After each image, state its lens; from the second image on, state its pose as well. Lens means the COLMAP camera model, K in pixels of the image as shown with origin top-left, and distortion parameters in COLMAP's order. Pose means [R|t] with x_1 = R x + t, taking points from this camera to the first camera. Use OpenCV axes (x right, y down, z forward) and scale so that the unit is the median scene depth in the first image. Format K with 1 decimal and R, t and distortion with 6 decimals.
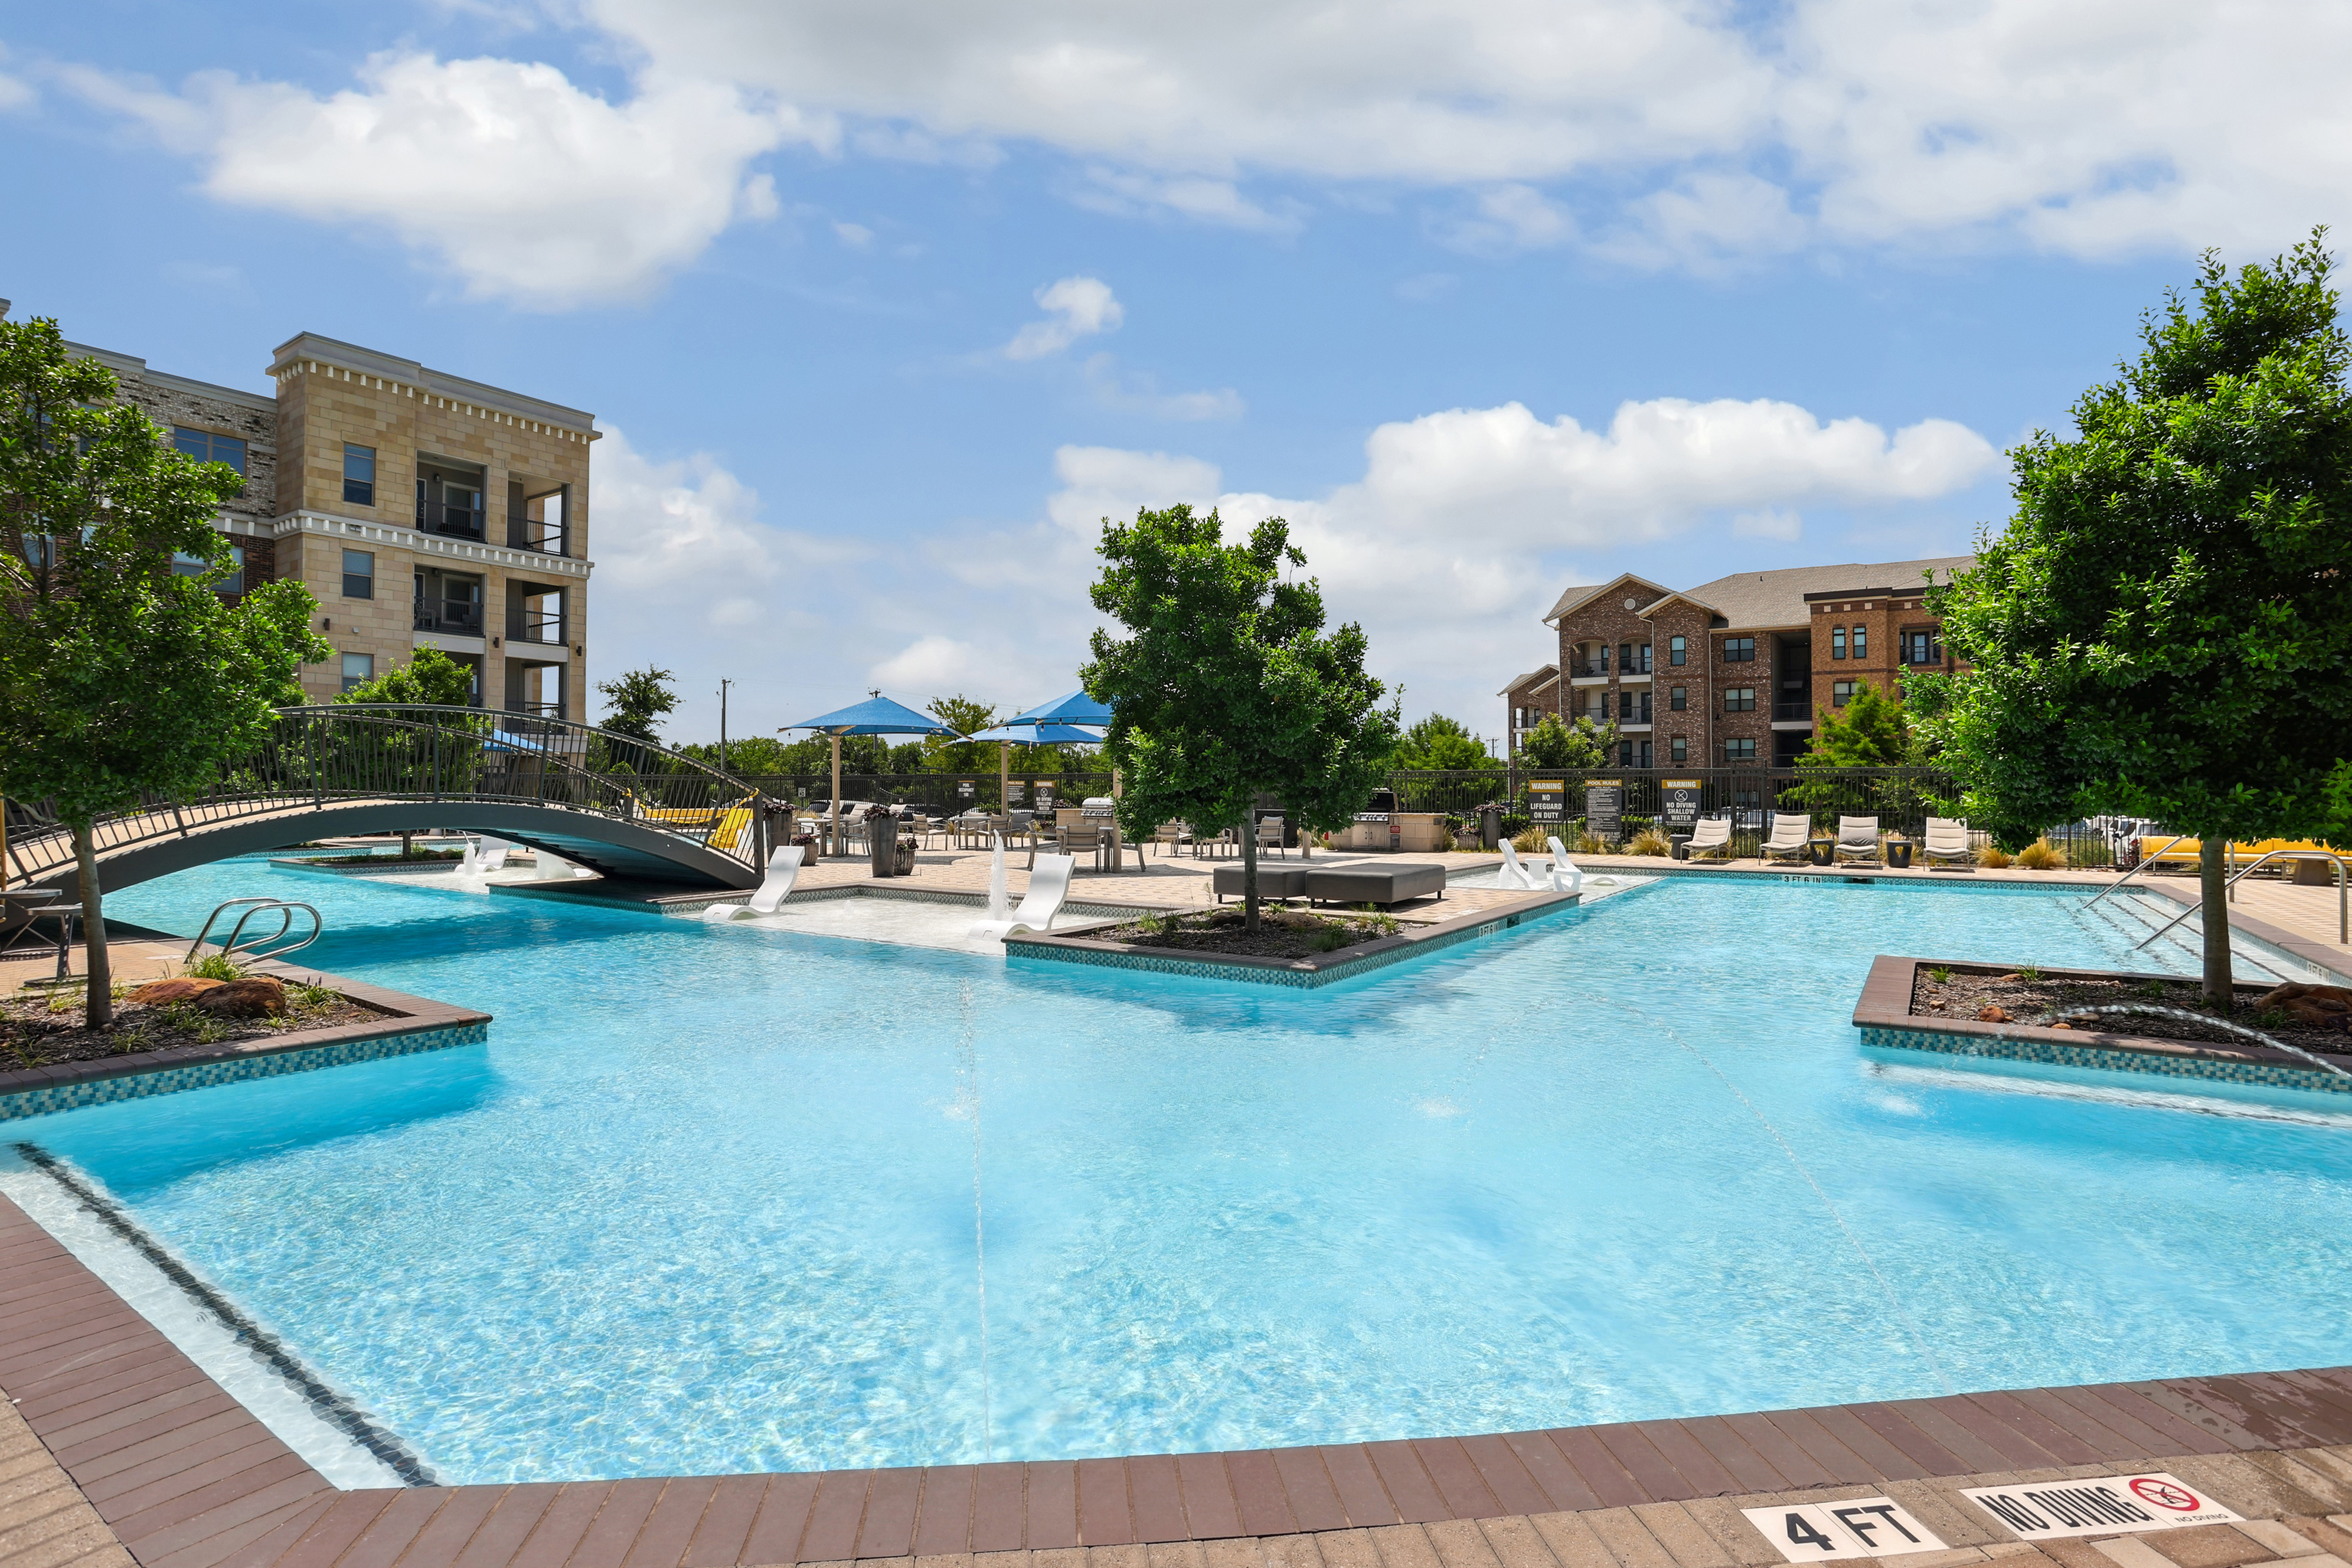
lens RADIAL K [[1143.9, 0, 1171.7], [0, 1143.9, 795.1], [0, 0, 1]] dist [-0.002398, 0.000369]
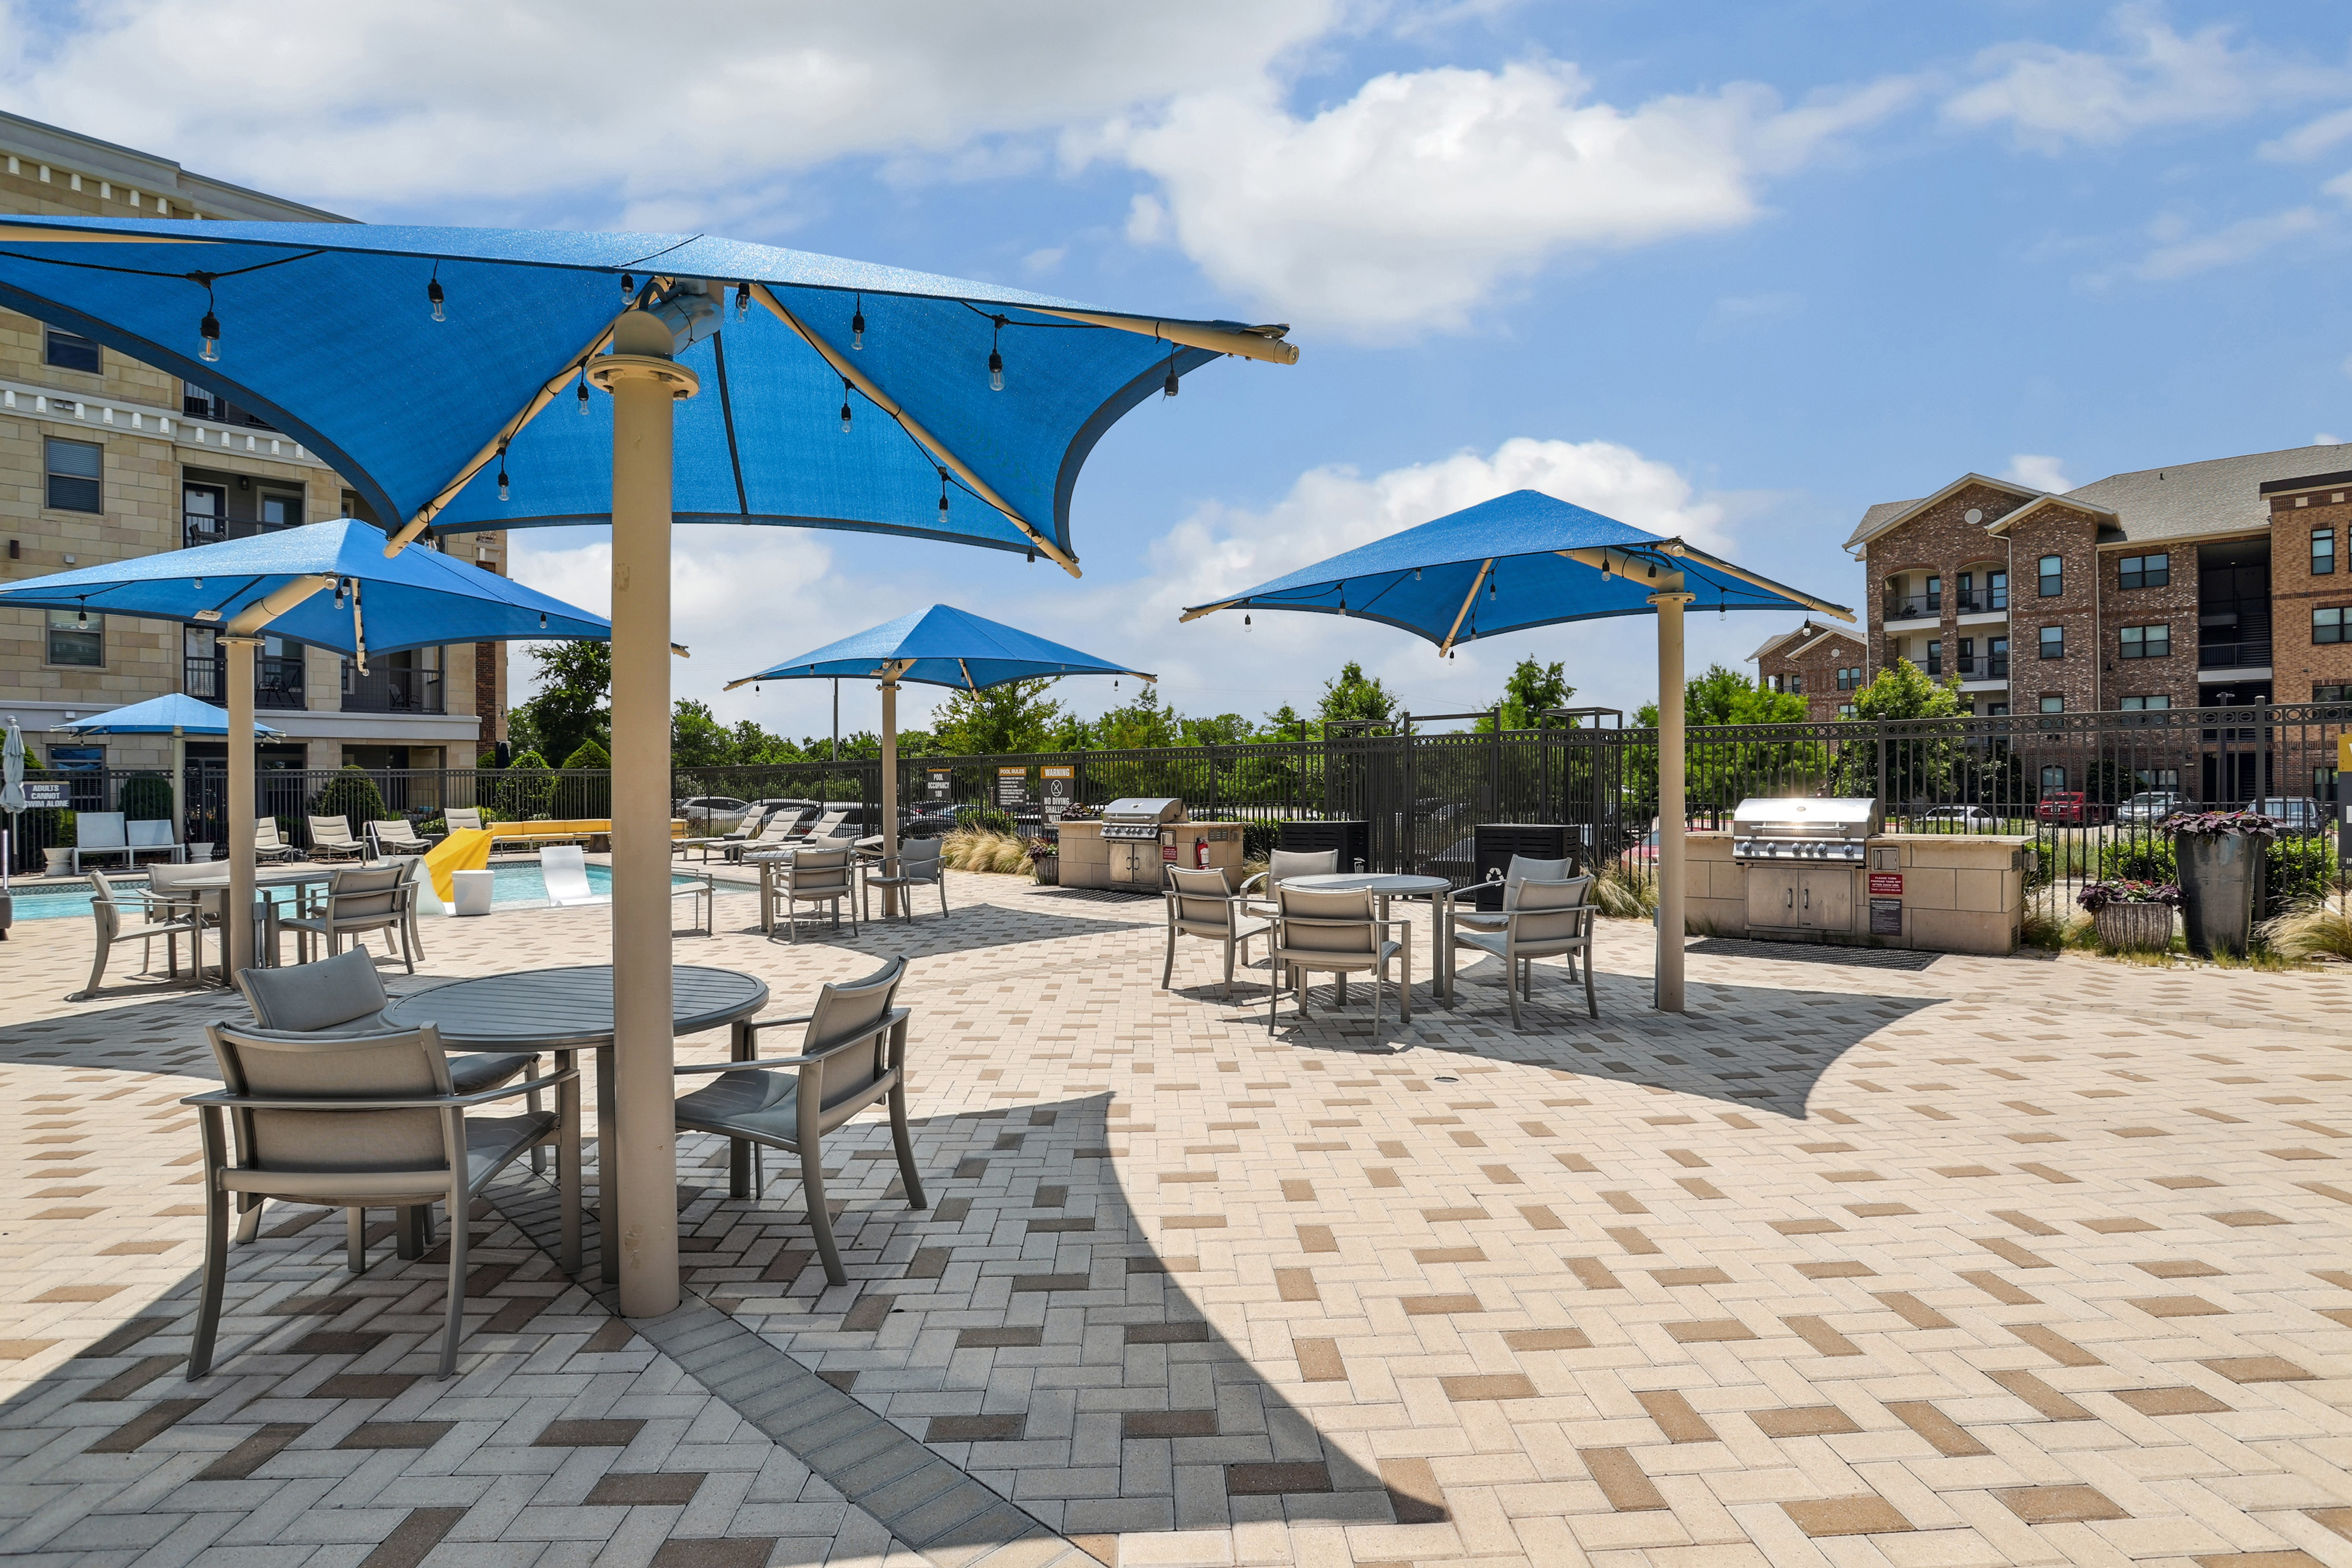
lens RADIAL K [[1143.9, 0, 1171.7], [0, 1143.9, 795.1], [0, 0, 1]] dist [-0.002398, 0.000369]
pose [[0.986682, -0.013097, -0.162134, 0.022312], [0.014361, 0.999875, 0.006624, -0.001804], [0.162027, -0.008864, 0.986746, 0.400098]]
